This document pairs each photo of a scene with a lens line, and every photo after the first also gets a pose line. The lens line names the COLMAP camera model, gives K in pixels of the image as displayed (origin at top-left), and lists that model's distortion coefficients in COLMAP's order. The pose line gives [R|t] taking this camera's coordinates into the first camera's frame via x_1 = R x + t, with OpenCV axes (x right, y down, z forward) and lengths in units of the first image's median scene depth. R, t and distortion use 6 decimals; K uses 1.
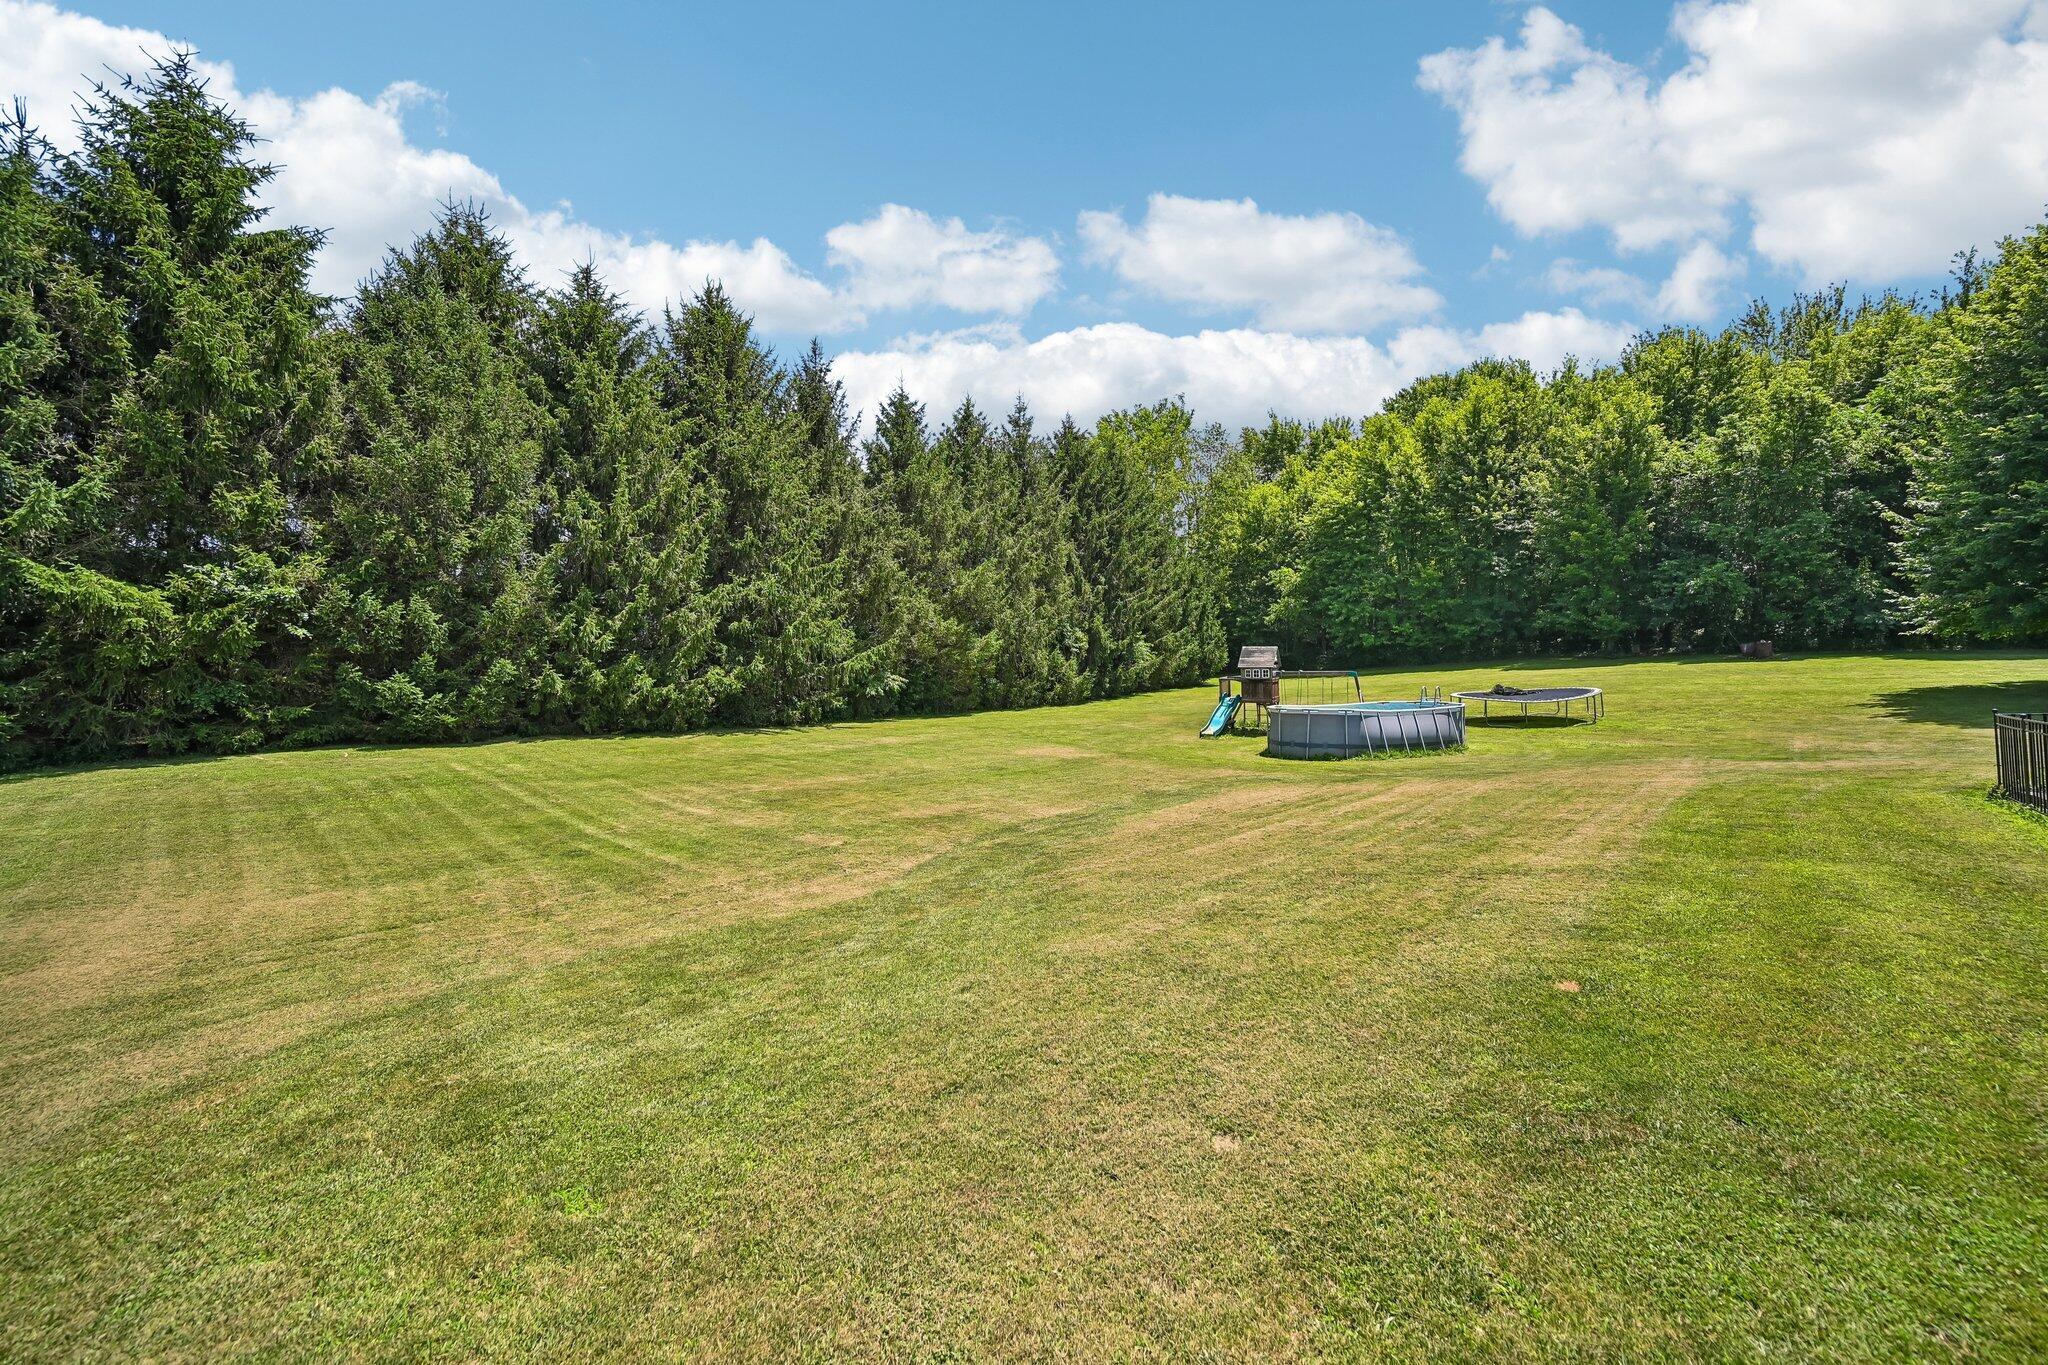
lens RADIAL K [[813.7, 0, 1029.4], [0, 813.7, 679.9], [0, 0, 1]] dist [-0.001552, 0.000513]
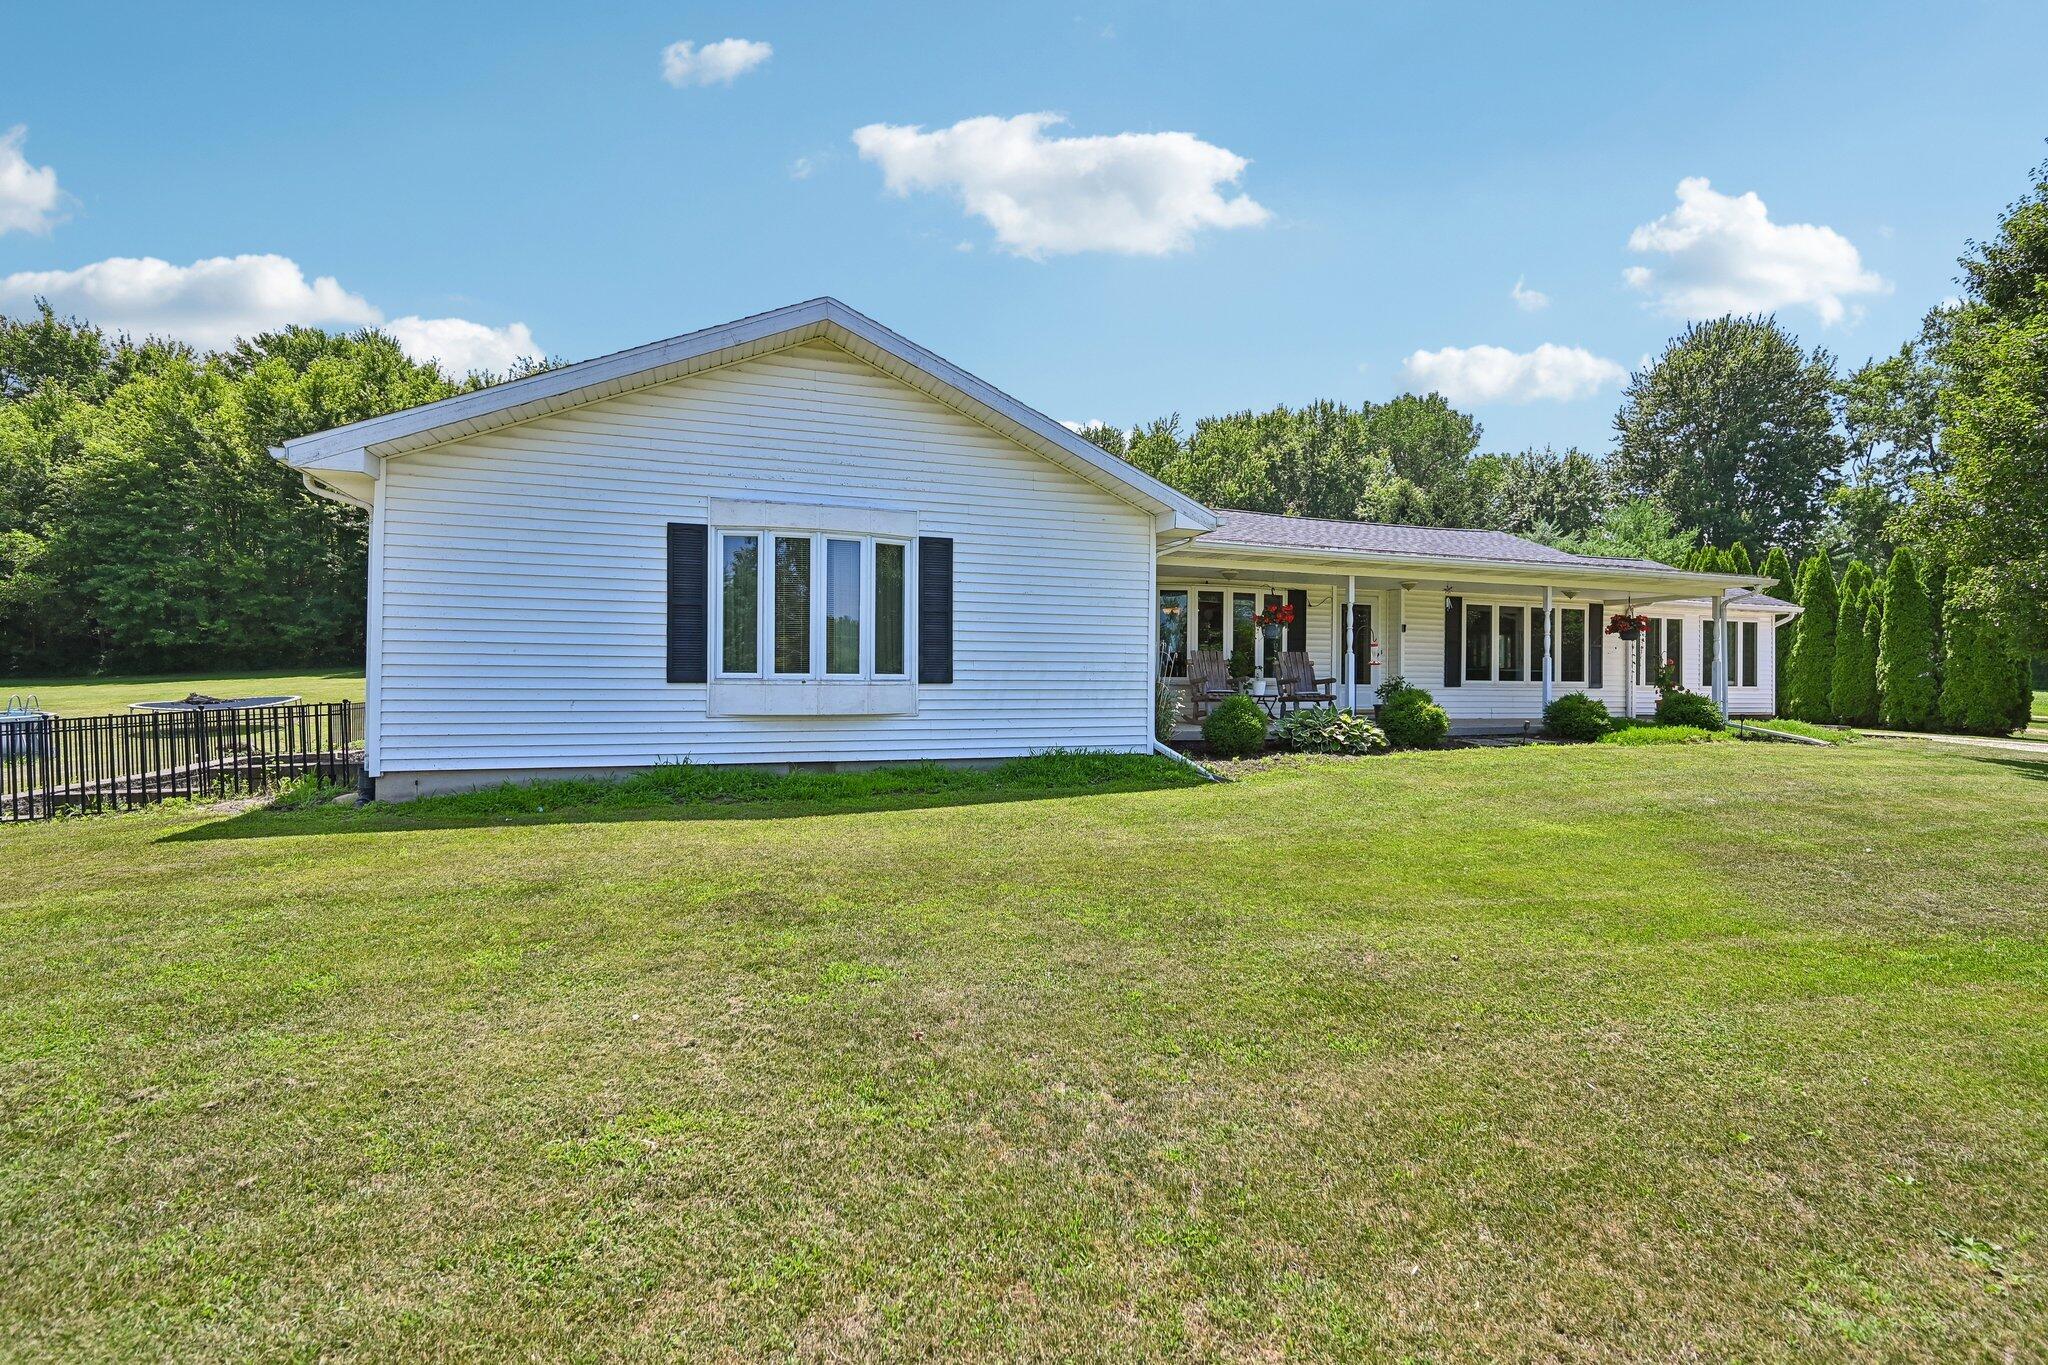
lens RADIAL K [[920.3, 0, 1034.8], [0, 920.3, 687.7], [0, 0, 1]] dist [-0.003841, 0.000871]
pose [[0.502379, 0.001853, 0.864646, 0.096185], [-0.001706, 0.999998, -0.001152, 0.000362], [-0.864646, -0.000897, 0.502381, -0.282495]]
